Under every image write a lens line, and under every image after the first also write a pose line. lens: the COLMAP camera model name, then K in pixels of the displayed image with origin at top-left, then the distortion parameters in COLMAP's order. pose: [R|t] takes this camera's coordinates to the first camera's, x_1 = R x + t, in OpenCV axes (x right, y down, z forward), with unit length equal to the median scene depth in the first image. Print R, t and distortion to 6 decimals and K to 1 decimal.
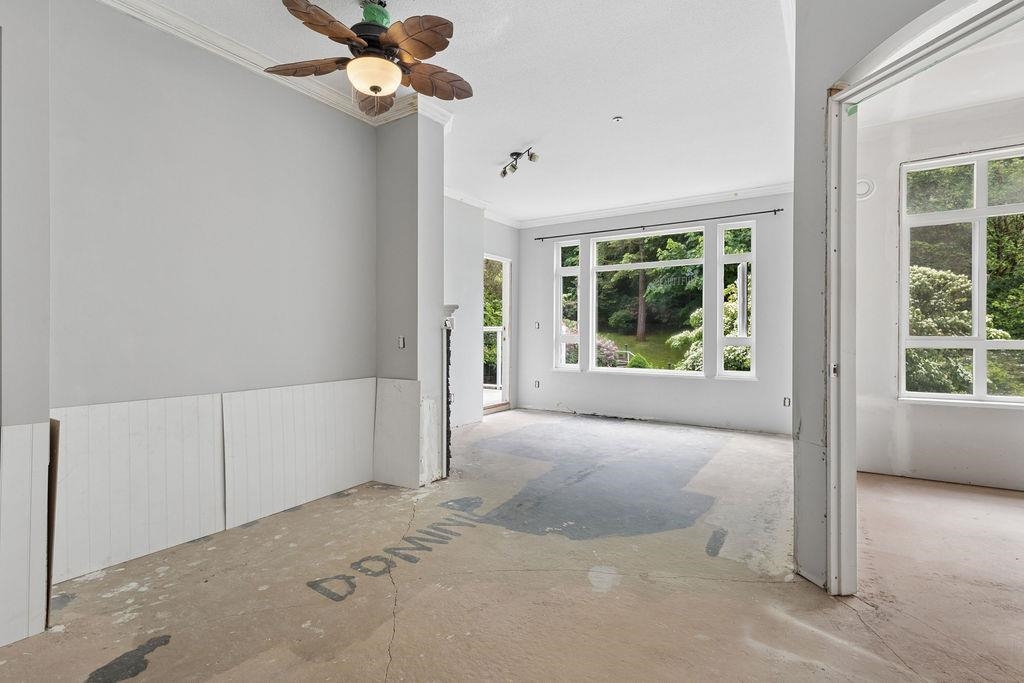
lens RADIAL K [[488.3, 0, 515.8], [0, 488.3, 335.9], [0, 0, 1]] dist [0.010267, -0.000340]
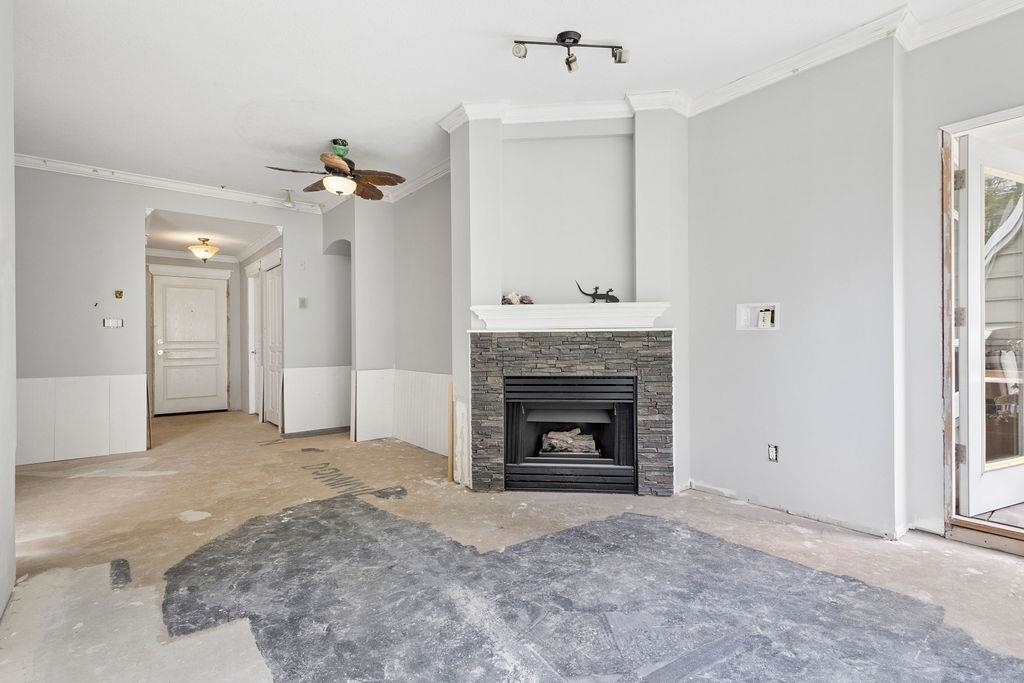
lens RADIAL K [[479.8, 0, 514.5], [0, 479.8, 339.6], [0, 0, 1]] dist [0.011177, -0.001265]
pose [[-0.310851, -0.001221, -0.950458, 0.430422], [0.004009, 0.999989, -0.002595, 0.000862], [0.950450, -0.004617, -0.310843, 0.822316]]
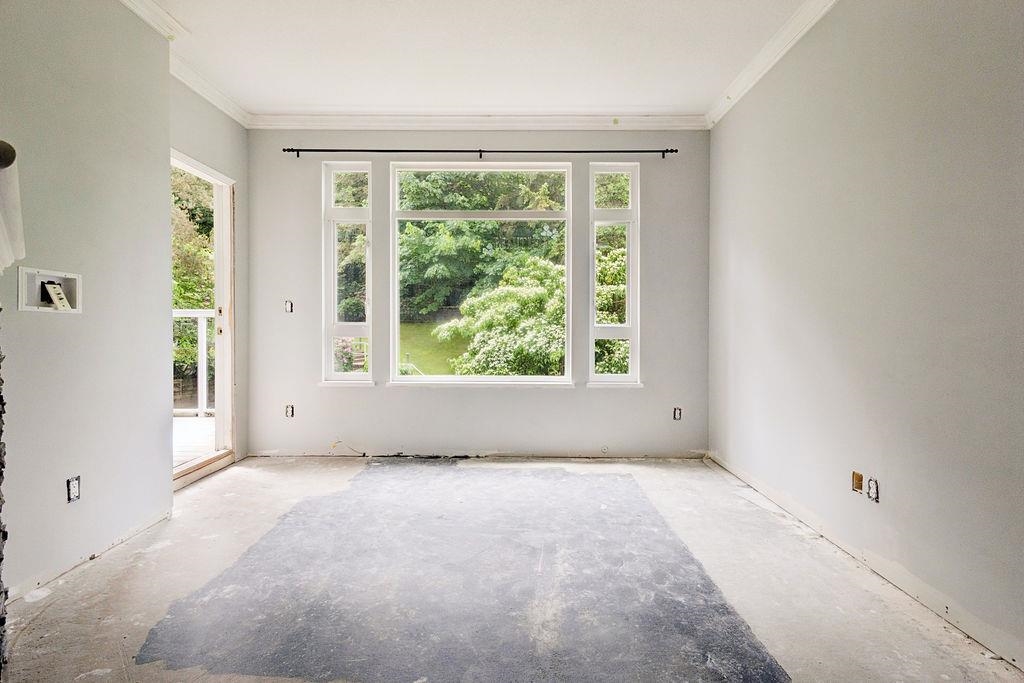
lens RADIAL K [[475.1, 0, 514.3], [0, 475.1, 332.0], [0, 0, 1]] dist [0.008578, -0.000235]
pose [[0.844171, -0.009415, 0.535991, -0.036374], [0.001778, 0.999889, 0.014763, -0.000256], [-0.536071, -0.011510, 0.844094, 0.462636]]
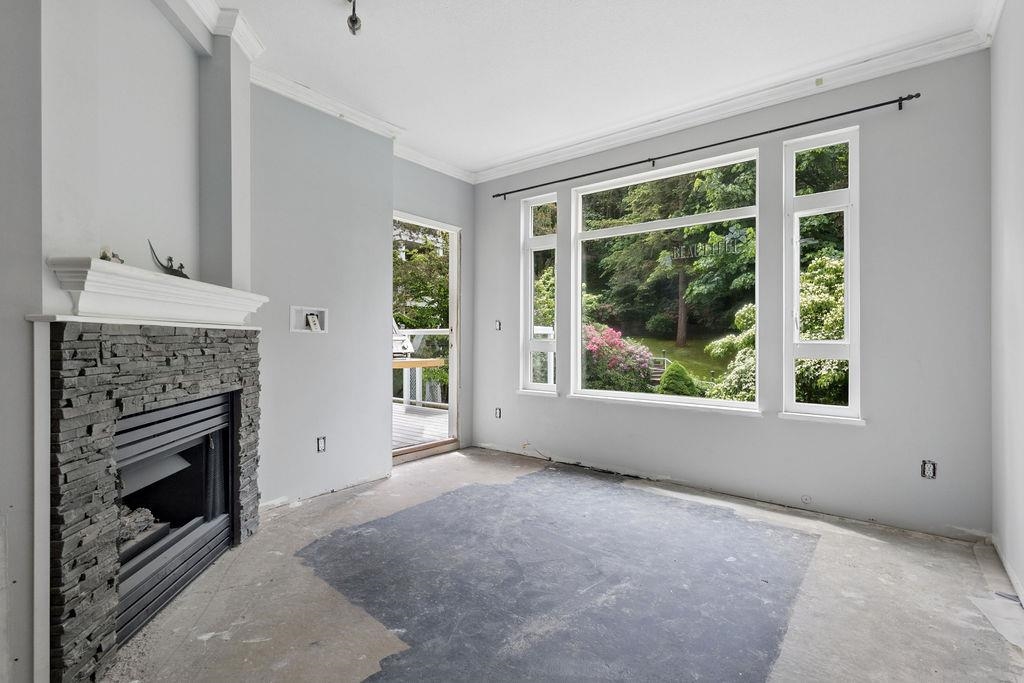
lens RADIAL K [[479.8, 0, 514.5], [0, 479.8, 339.6], [0, 0, 1]] dist [0.011177, -0.001265]
pose [[0.995888, -0.000196, -0.090590, 0.145970], [-0.000086, 0.999995, -0.003112, 0.000054], [0.090590, 0.003107, 0.995883, 0.398932]]
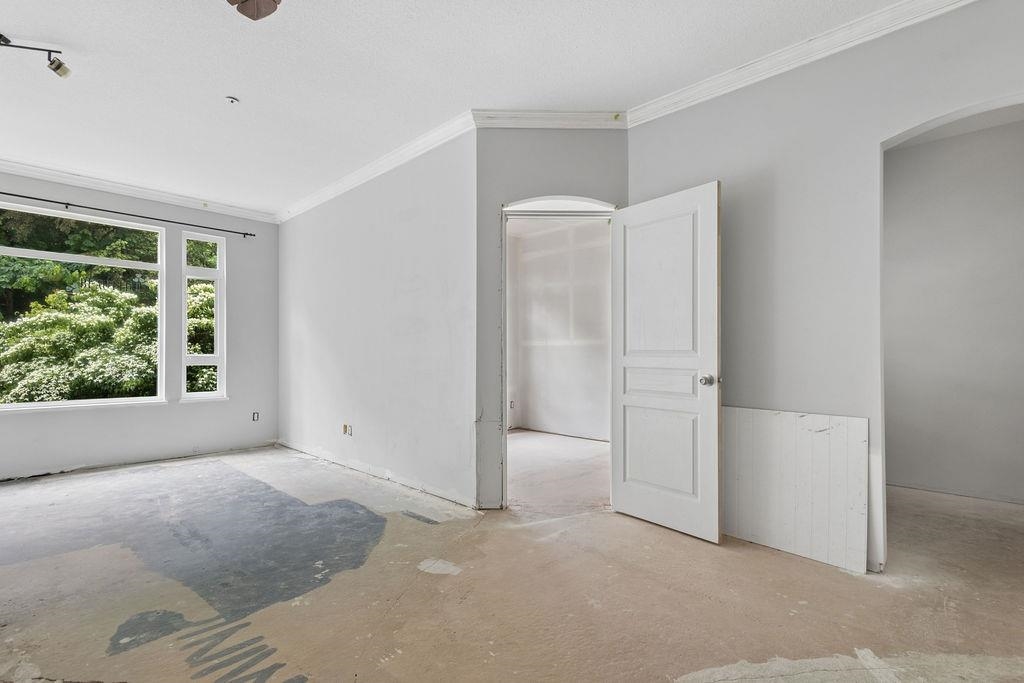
lens RADIAL K [[476.1, 0, 511.3], [0, 476.1, 351.5], [0, 0, 1]] dist [0.011380, -0.000488]
pose [[0.195824, 0.003200, 0.980634, -0.313815], [0.003383, 0.999987, -0.003939, -0.000346], [-0.980633, 0.004089, 0.195810, 0.221372]]
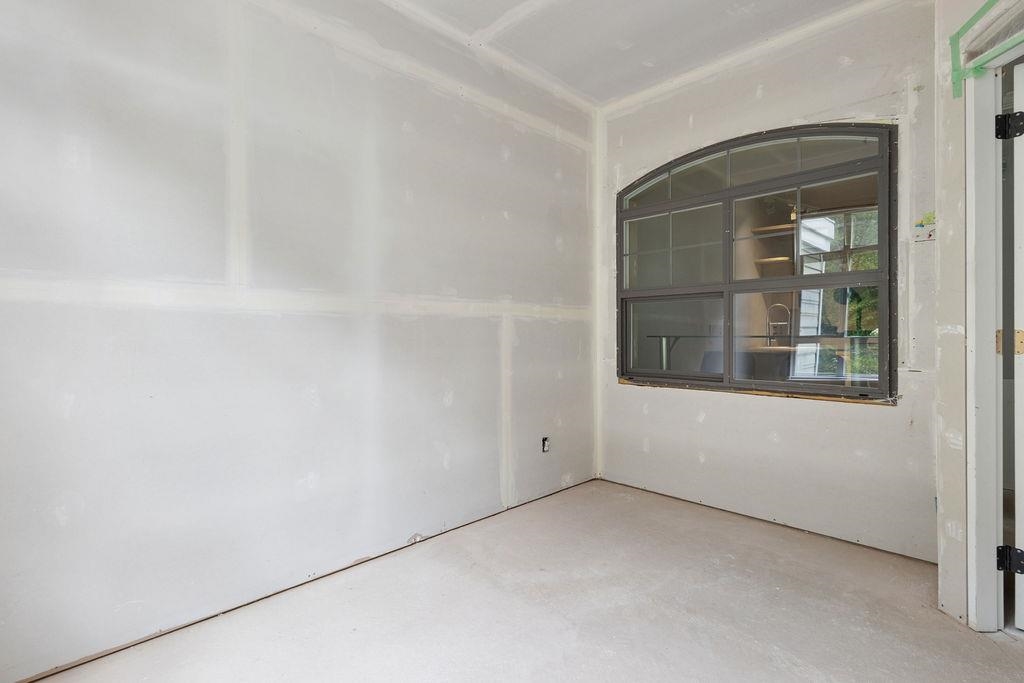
lens RADIAL K [[475.1, 0, 514.3], [0, 475.1, 332.0], [0, 0, 1]] dist [0.008578, -0.000235]
pose [[-0.974569, -0.001718, 0.224081, 0.453553], [-0.002040, 0.999997, -0.001206, -0.002486], [-0.224078, -0.001633, -0.974570, 0.550456]]
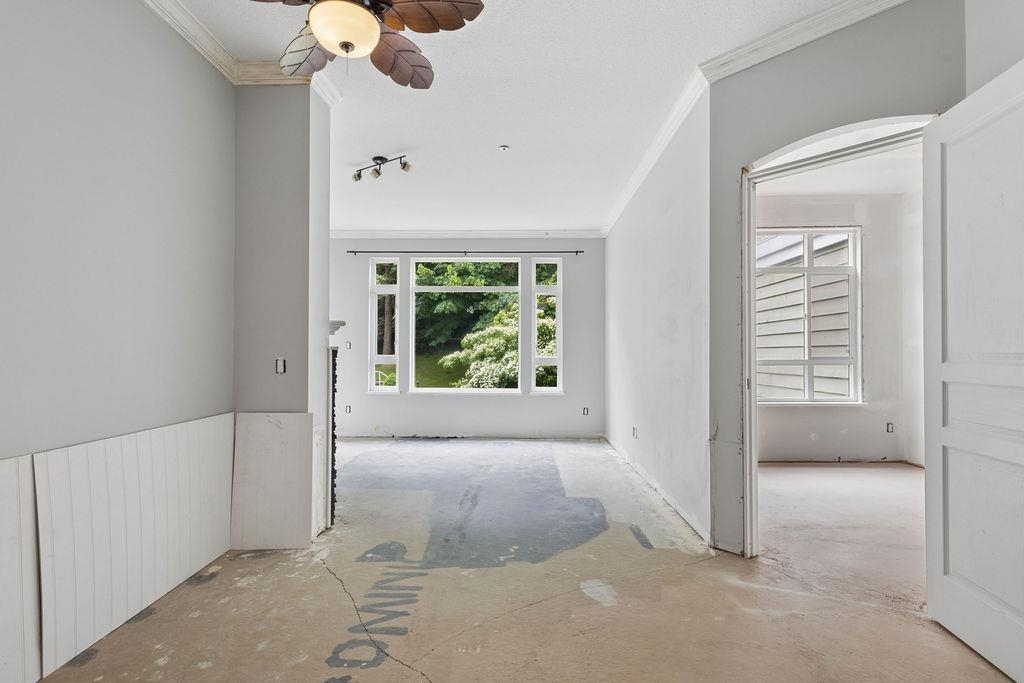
lens RADIAL K [[473.2, 0, 515.8], [0, 473.2, 350.9], [0, 0, 1]] dist [0.010890, -0.000065]
pose [[0.852985, 0.004731, 0.521914, -0.178819], [0.000553, 0.999950, -0.009968, -0.002012], [-0.521936, 0.008791, 0.852940, 0.082700]]
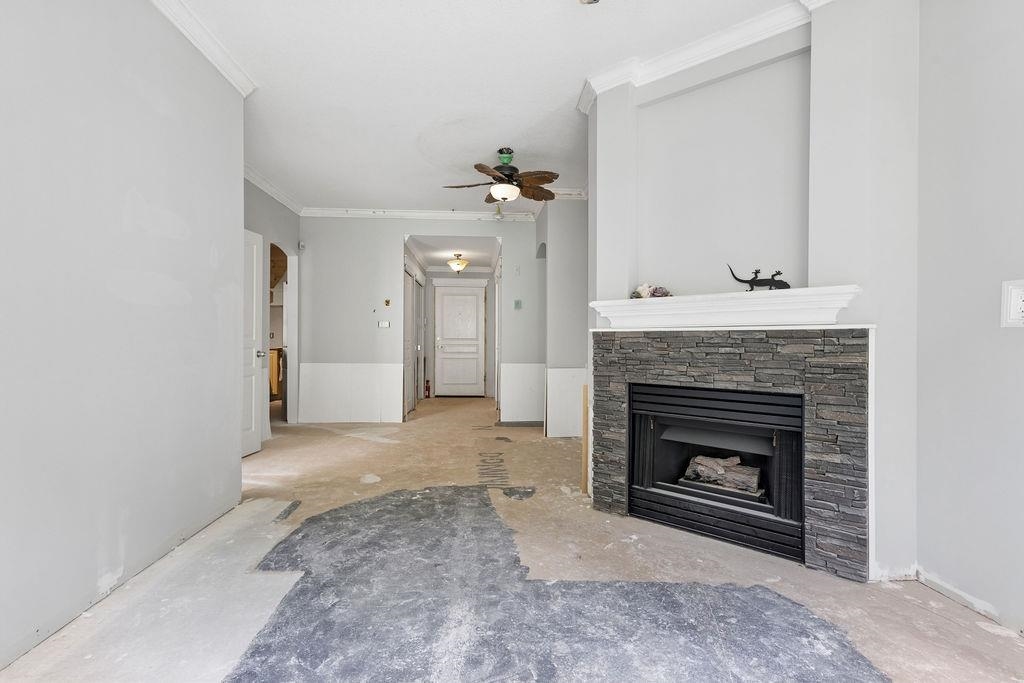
lens RADIAL K [[472.0, 0, 511.7], [0, 472.0, 339.1], [0, 0, 1]] dist [0.010171, -0.000129]
pose [[-0.802710, -0.005506, -0.596343, 0.279028], [-0.006889, 0.999976, 0.000040, -0.000506], [0.596329, 0.004140, -0.802729, 0.944906]]
